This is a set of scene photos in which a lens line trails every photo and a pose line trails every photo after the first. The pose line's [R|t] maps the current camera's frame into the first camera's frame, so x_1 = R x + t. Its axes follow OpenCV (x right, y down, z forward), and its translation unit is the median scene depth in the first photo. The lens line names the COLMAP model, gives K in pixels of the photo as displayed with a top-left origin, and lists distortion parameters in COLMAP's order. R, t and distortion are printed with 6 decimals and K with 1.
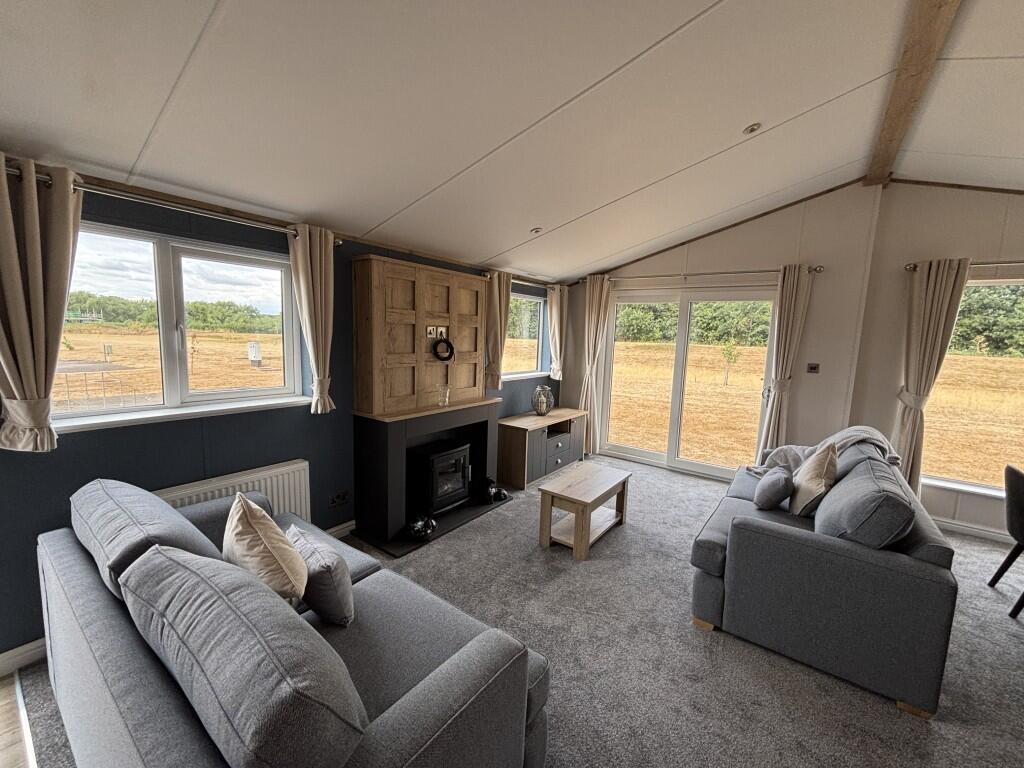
lens RADIAL K [[411.6, 0, 512.0], [0, 411.6, 384.0], [0, 0, 1]] dist [0.003148, -0.000123]
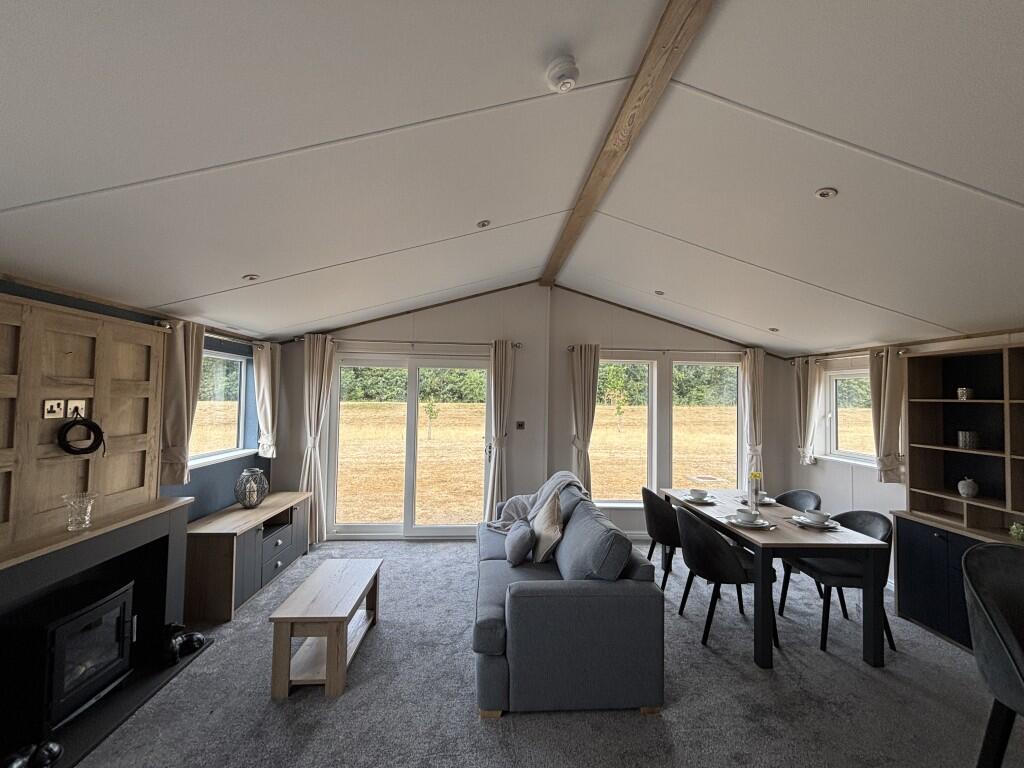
lens RADIAL K [[414.2, 0, 512.0], [0, 414.2, 384.0], [0, 0, 1]] dist [-0.001489, -0.000096]
pose [[0.768337, -0.000023, 0.640045, -0.061916], [0.089638, 0.990148, -0.107570, -0.033985], [-0.633737, 0.140022, 0.760770, 0.093833]]
